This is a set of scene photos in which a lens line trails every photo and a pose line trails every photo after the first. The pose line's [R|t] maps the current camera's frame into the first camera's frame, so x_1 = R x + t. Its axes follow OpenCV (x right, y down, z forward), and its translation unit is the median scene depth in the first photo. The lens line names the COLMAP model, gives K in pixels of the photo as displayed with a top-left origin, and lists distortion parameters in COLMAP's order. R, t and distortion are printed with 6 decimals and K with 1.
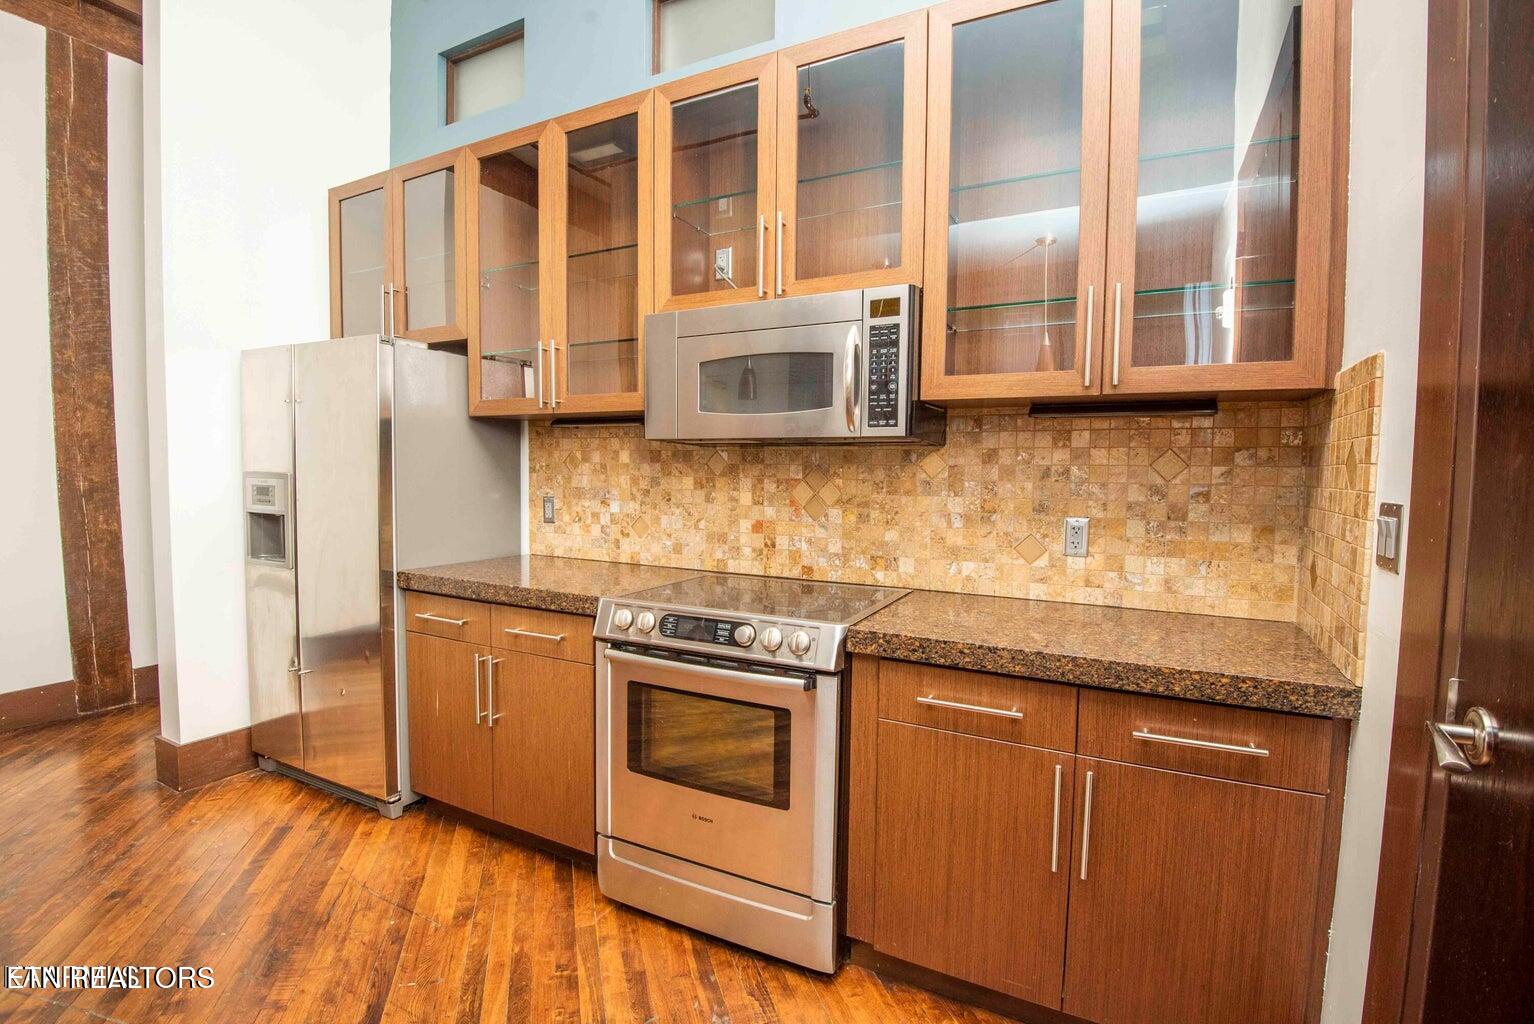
lens RADIAL K [[692.5, 0, 774.4], [0, 692.5, 512.3], [0, 0, 1]] dist [-0.012143, -0.018702]
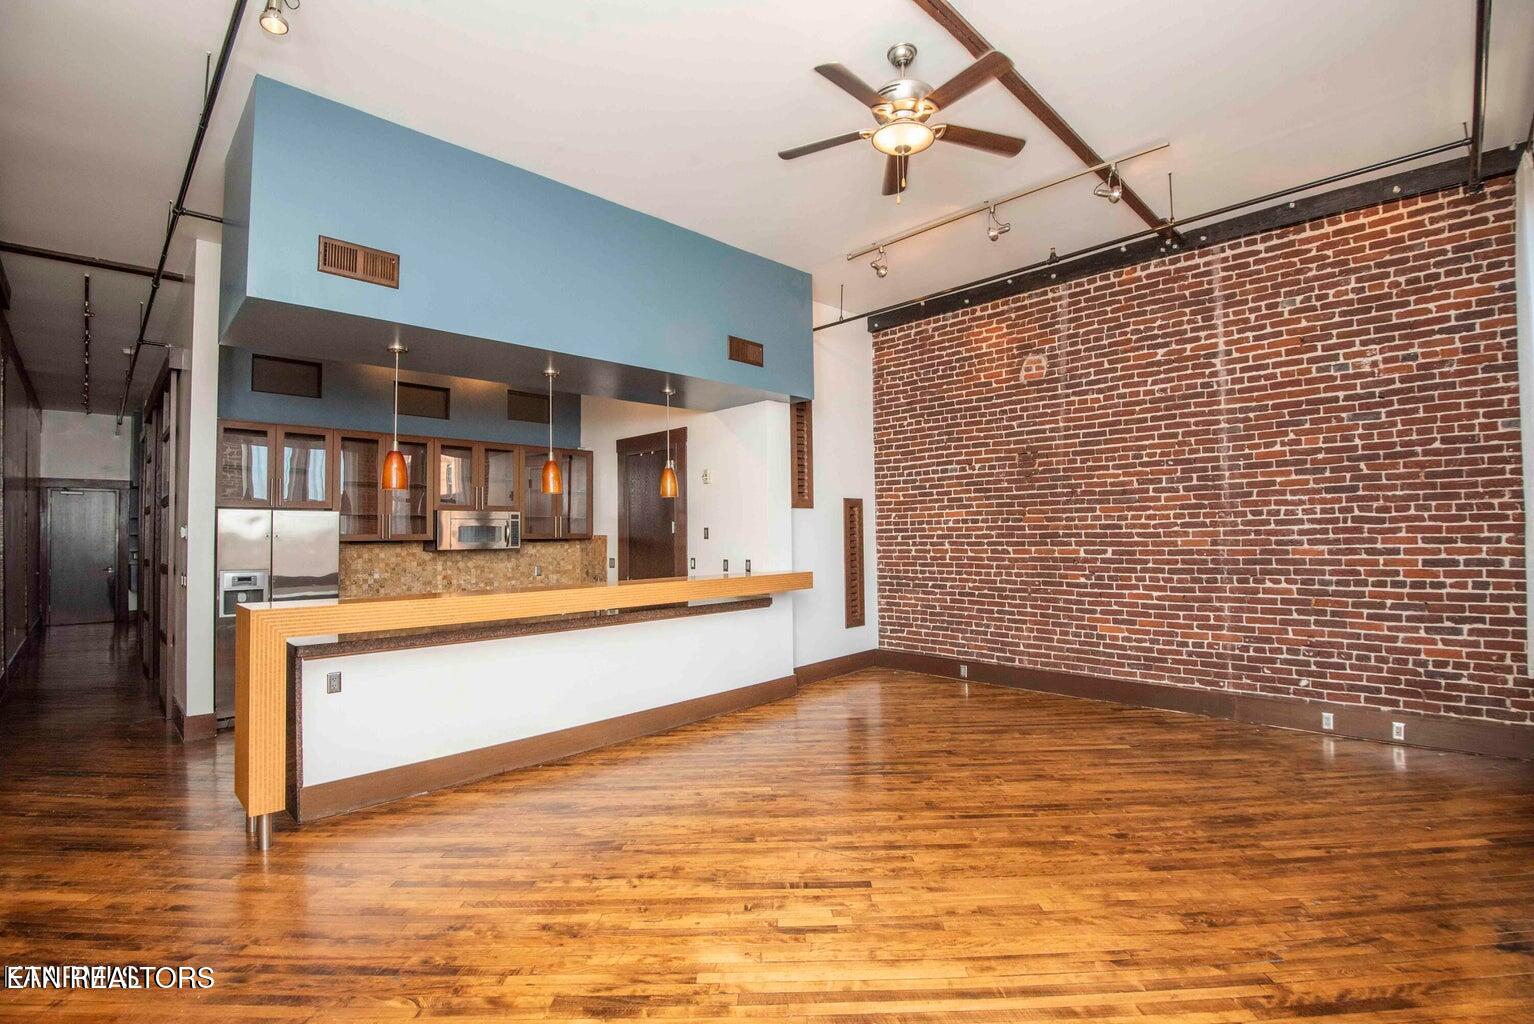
lens RADIAL K [[699.1, 0, 775.8], [0, 699.1, 510.1], [0, 0, 1]] dist [-0.009007, -0.020082]
pose [[0.305041, 0.017879, 0.952172, -2.632726], [0.075591, 0.996215, -0.042923, -0.033605], [-0.949335, 0.085069, 0.302534, -1.370110]]
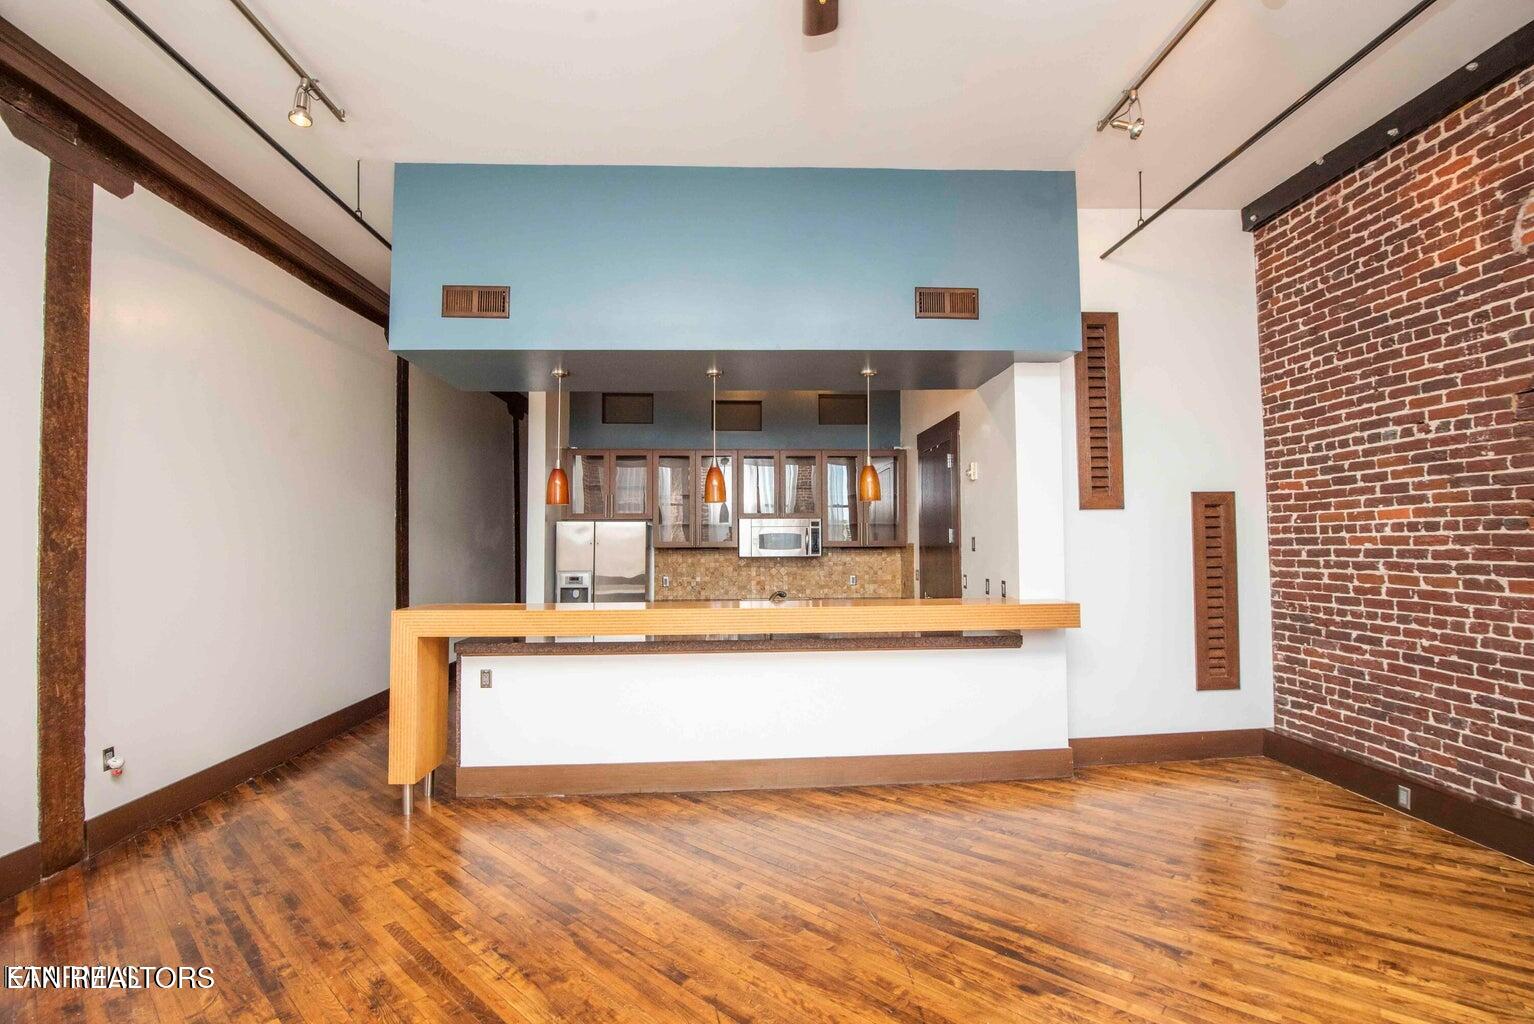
lens RADIAL K [[699.1, 0, 775.8], [0, 699.1, 510.1], [0, 0, 1]] dist [-0.009007, -0.020082]
pose [[0.866517, 0.004090, 0.499131, -1.627604], [0.047536, 0.994745, -0.090676, -0.017108], [-0.496879, 0.102299, 0.861769, -1.880566]]
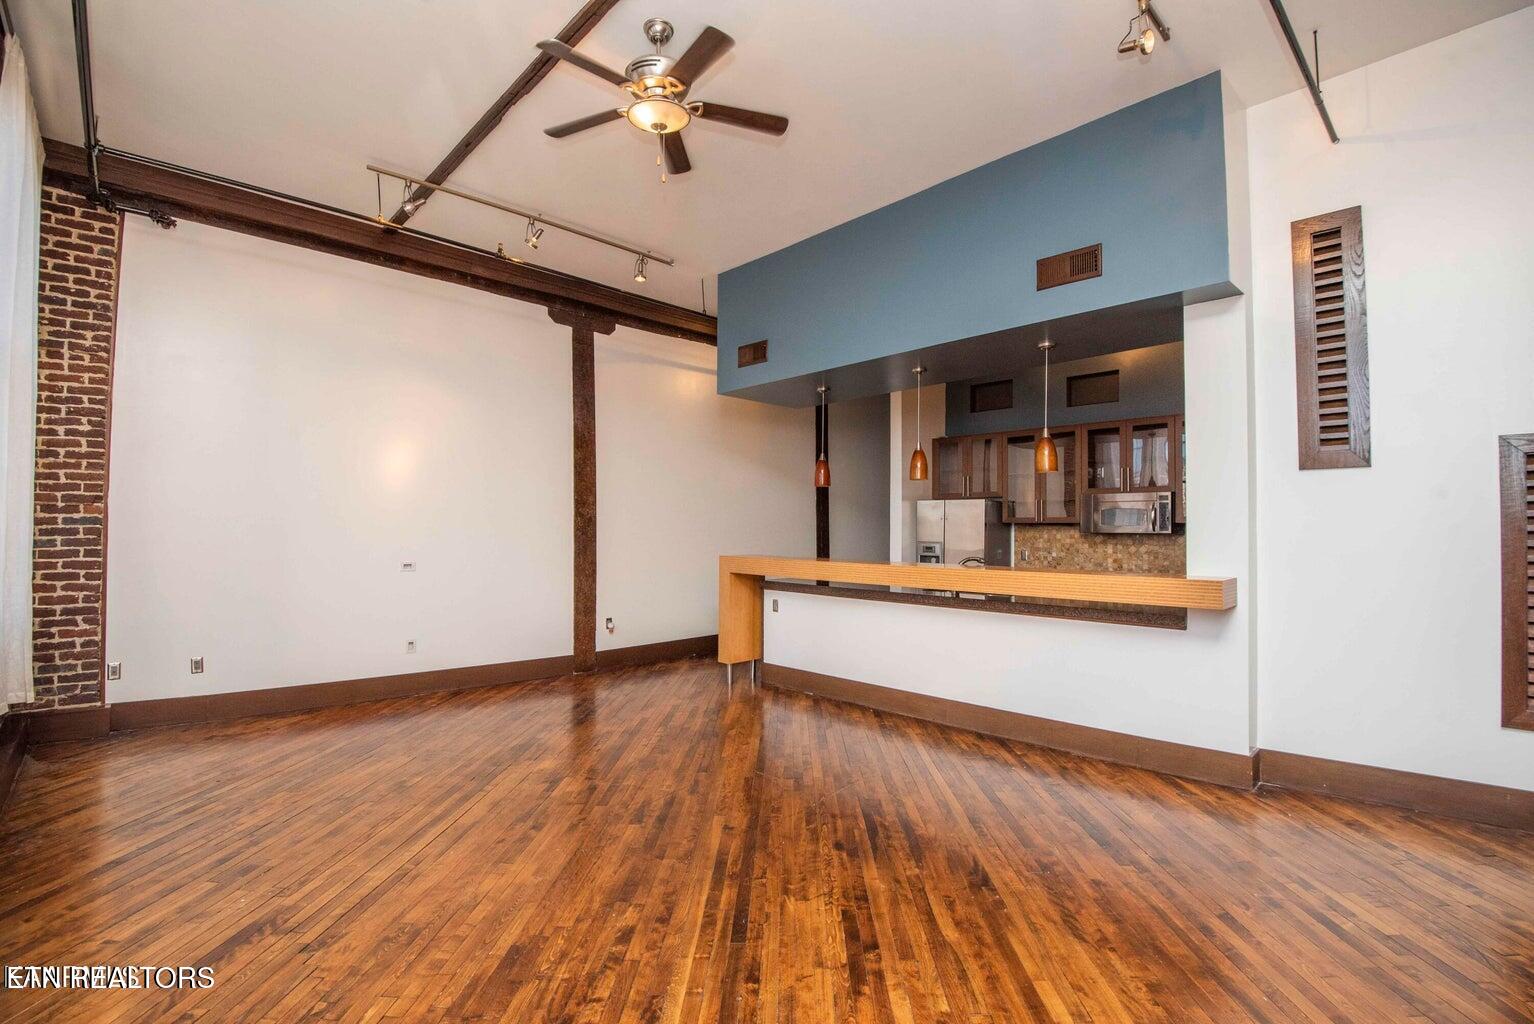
lens RADIAL K [[697.2, 0, 767.0], [0, 697.2, 512.0], [0, 0, 1]] dist [-0.002724, -0.019534]
pose [[0.941439, -0.015004, -0.336850, -0.452428], [-0.013907, 0.996432, -0.083250, 0.087715], [0.336898, 0.083059, 0.937871, -2.476428]]
